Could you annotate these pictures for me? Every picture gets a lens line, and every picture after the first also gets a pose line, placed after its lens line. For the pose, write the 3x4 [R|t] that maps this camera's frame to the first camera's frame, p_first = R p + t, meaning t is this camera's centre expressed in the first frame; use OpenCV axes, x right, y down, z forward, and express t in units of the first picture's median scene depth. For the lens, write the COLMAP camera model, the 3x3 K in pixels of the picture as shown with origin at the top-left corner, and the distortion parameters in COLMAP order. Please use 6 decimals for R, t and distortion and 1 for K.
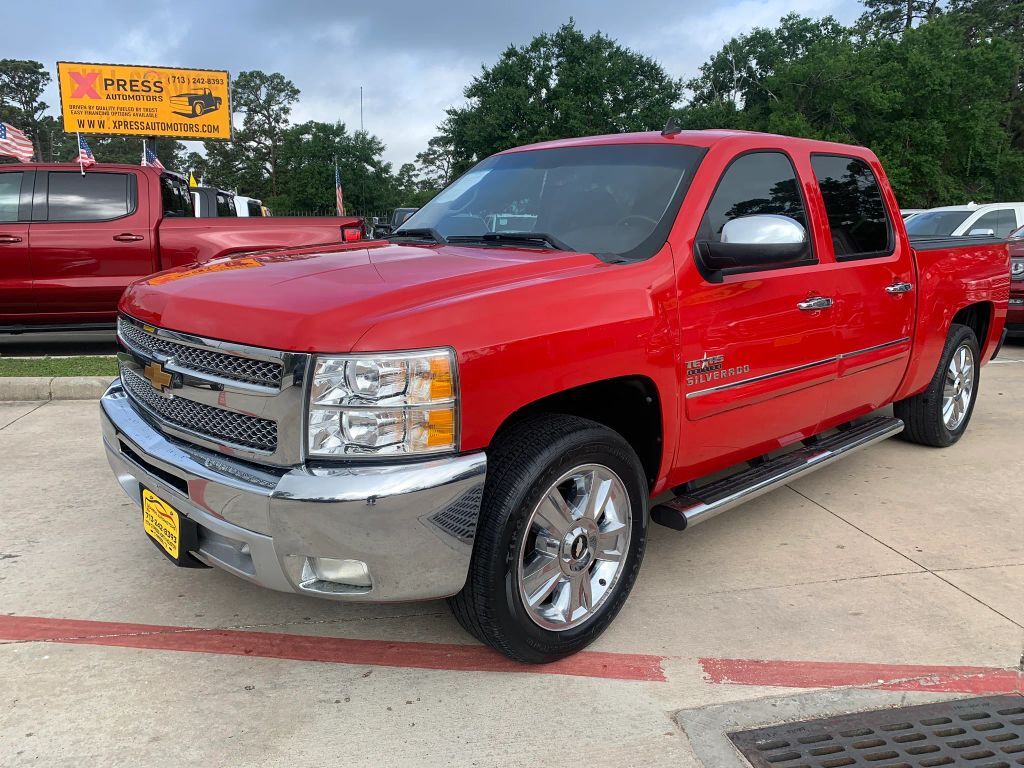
lens RADIAL K [[793.0, 0, 506.8], [0, 793.0, 384.7], [0, 0, 1]] dist [-0.004248, -0.004048]
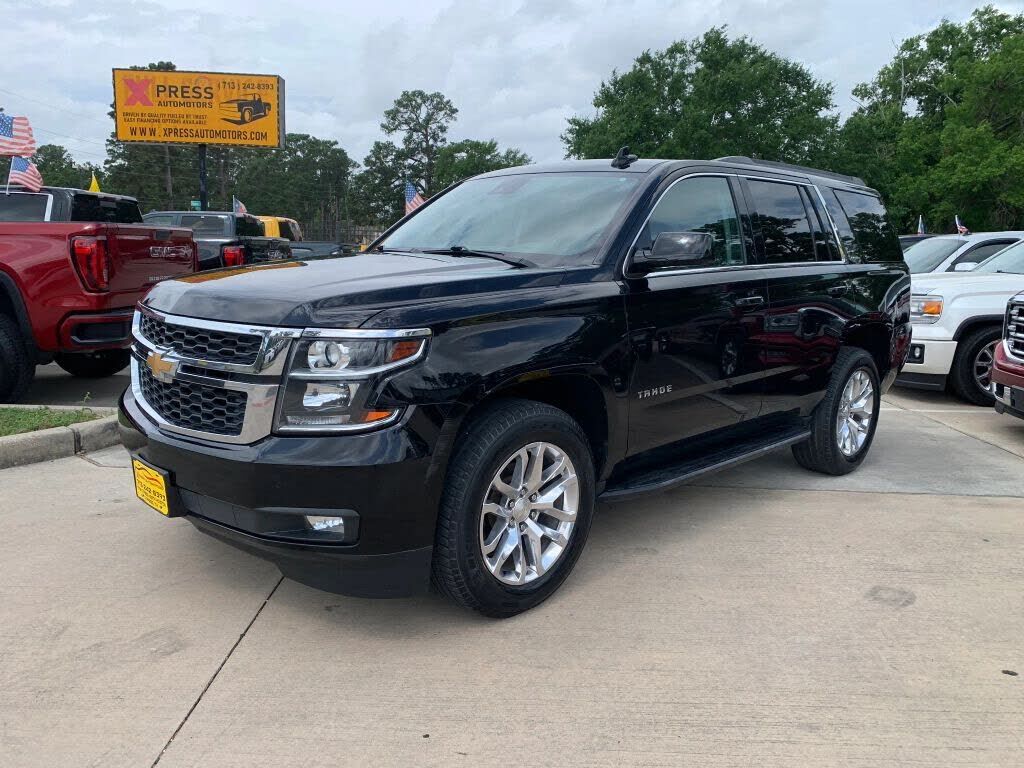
lens RADIAL K [[793.0, 0, 505.0], [0, 793.0, 386.3], [0, 0, 1]] dist [-0.004248, -0.004048]
pose [[0.976921, 0.057445, -0.205732, 0.061470], [-0.061804, 0.997978, -0.014822, -0.014669], [0.204464, 0.027195, 0.978496, 0.071174]]
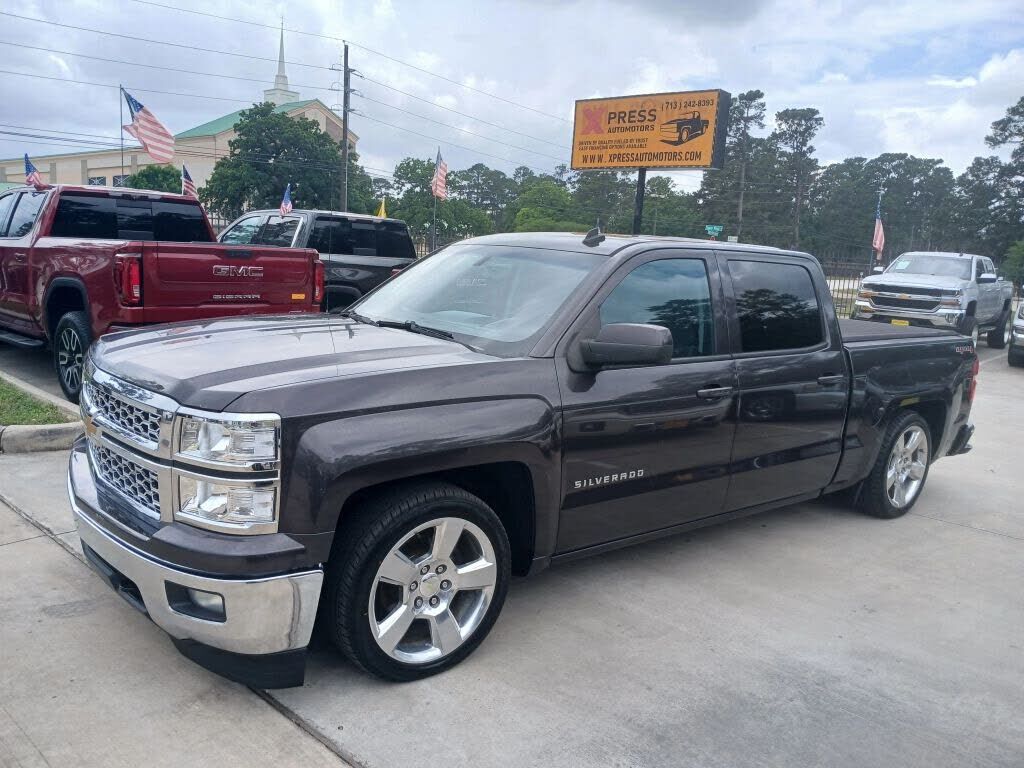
lens RADIAL K [[793.0, 0, 514.0], [0, 793.0, 376.4], [0, 0, 1]] dist [-0.004248, -0.004048]
pose [[0.606941, 0.151993, -0.780078, 0.116269], [-0.198095, 0.979495, 0.036720, -0.036601], [0.769663, 0.132243, 0.624604, 0.159476]]
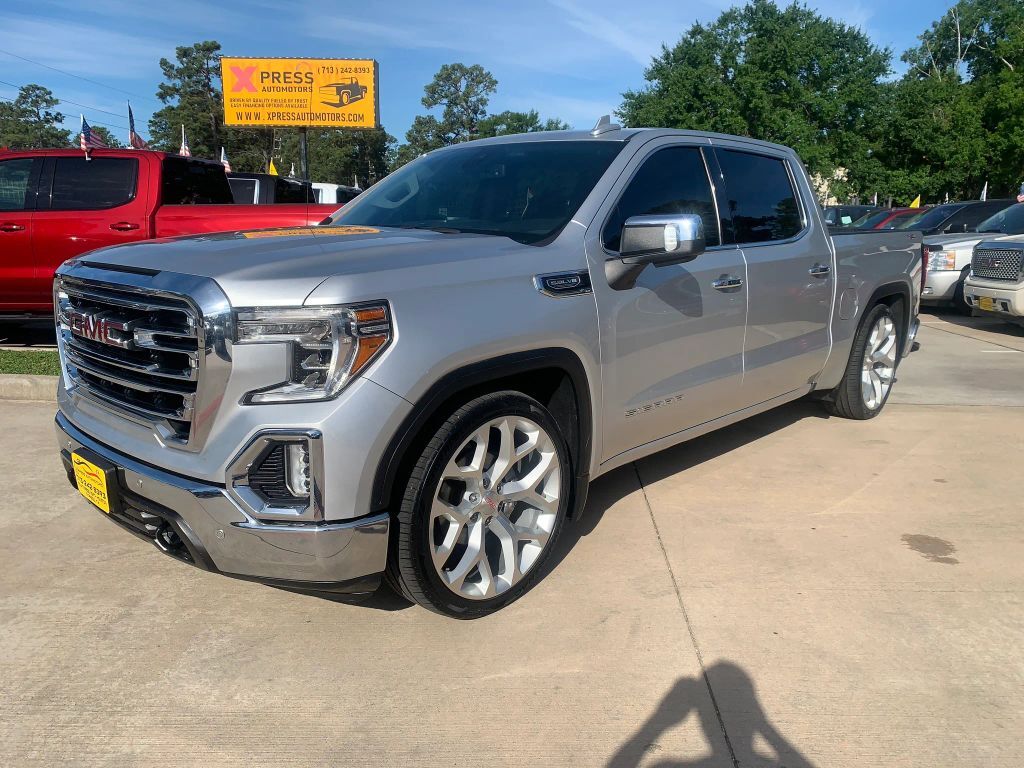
lens RADIAL K [[793.0, 0, 508.9], [0, 793.0, 383.8], [0, 0, 1]] dist [-0.004248, -0.004048]
pose [[0.969770, 0.051386, -0.238548, 0.035865], [-0.048518, 0.998662, 0.017884, -0.006203], [0.239148, -0.005770, 0.970966, 0.032456]]
